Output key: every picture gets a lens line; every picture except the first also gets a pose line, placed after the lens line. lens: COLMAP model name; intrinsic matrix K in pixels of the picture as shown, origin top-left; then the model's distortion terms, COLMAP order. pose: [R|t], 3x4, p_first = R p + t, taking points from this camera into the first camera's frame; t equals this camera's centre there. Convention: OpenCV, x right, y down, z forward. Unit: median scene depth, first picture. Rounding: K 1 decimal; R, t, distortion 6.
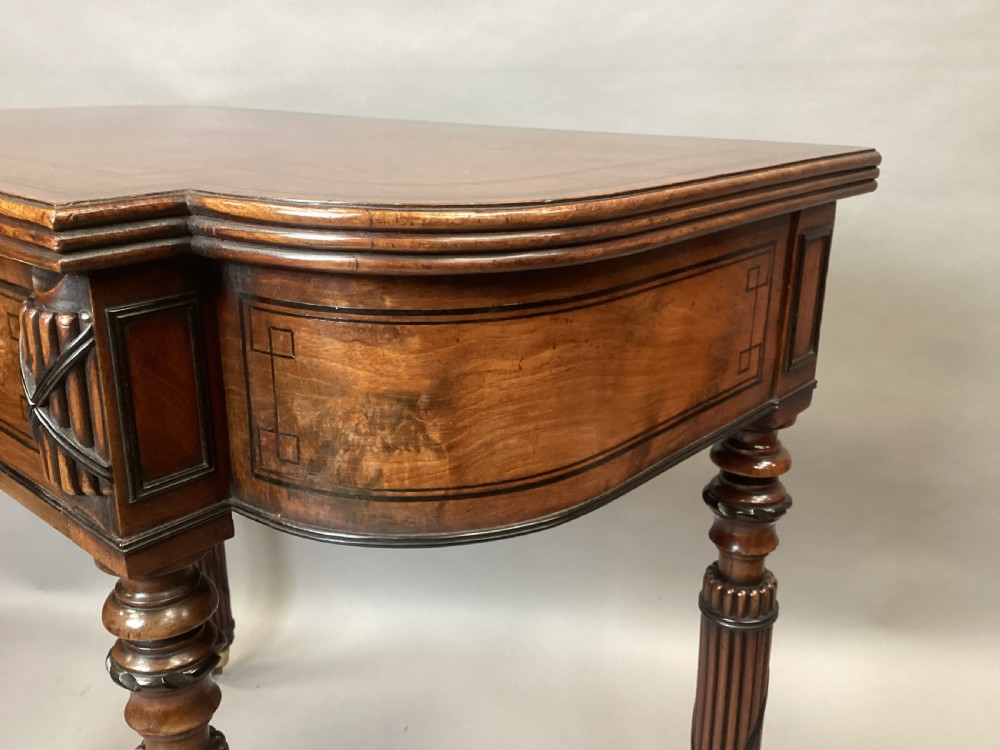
lens RADIAL K [[933.2, 0, 500.3], [0, 933.2, 369.6], [0, 0, 1]] dist [0.038674, 0.000000]
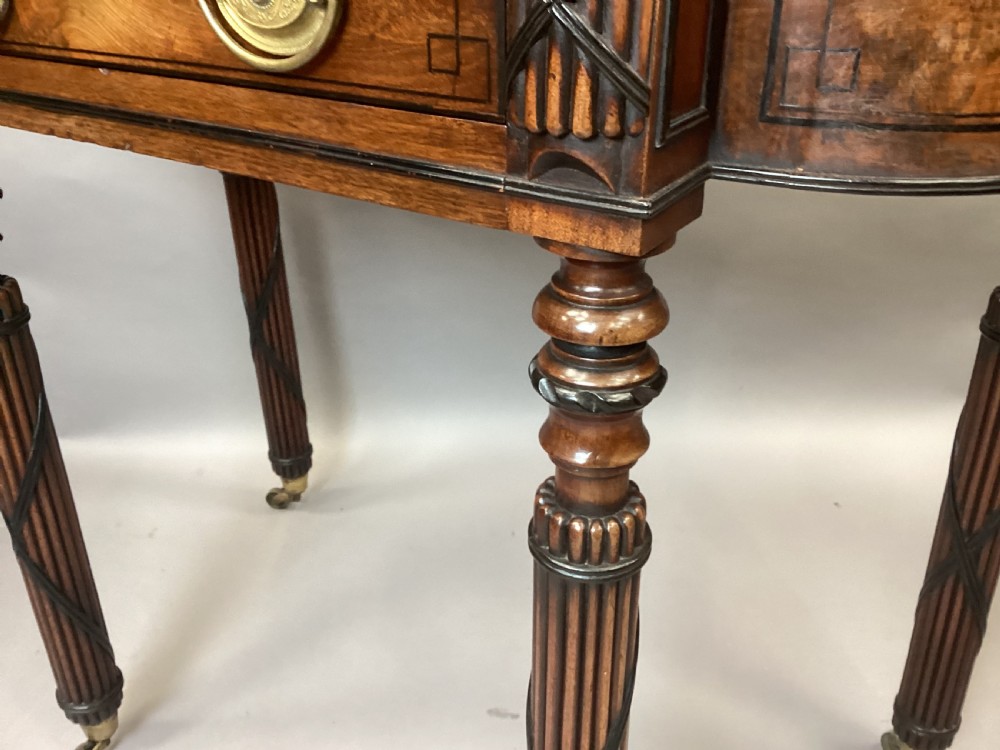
lens RADIAL K [[933.2, 0, 496.9], [0, 933.2, 370.7], [0, 0, 1]] dist [0.038674, 0.000000]
pose [[0.988979, -0.073932, 0.128279, -0.631963], [0.053981, 0.986817, 0.152571, 0.198156], [-0.137867, -0.143965, 0.979932, 0.254908]]
